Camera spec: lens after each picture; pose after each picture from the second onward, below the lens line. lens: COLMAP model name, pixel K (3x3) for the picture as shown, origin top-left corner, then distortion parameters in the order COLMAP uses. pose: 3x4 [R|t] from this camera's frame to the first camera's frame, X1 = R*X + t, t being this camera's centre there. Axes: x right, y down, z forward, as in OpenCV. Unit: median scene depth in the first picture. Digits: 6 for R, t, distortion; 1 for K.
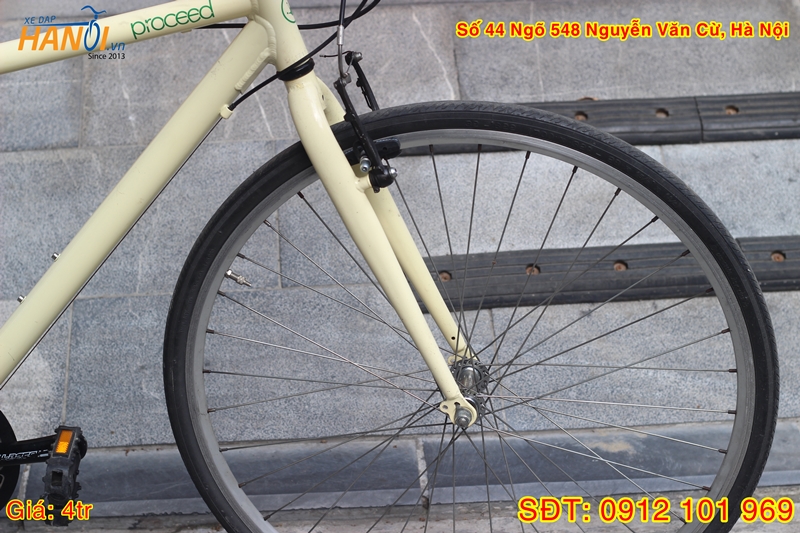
lens RADIAL K [[1813.0, 0, 399.9], [0, 1813.0, 268.1], [0, 0, 1]] dist [-0.159810, 0.000000]
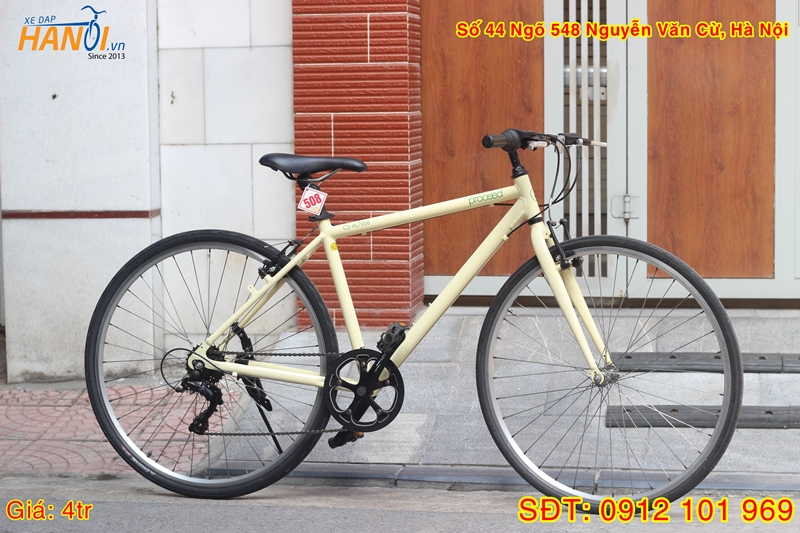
lens RADIAL K [[1813.0, 0, 402.2], [0, 1813.0, 265.6], [0, 0, 1]] dist [-0.159810, 0.000000]
pose [[0.967768, 0.033453, -0.249611, 0.363686], [-0.132696, 0.910131, -0.392497, 0.884710], [0.214048, 0.412968, 0.885235, -1.100950]]
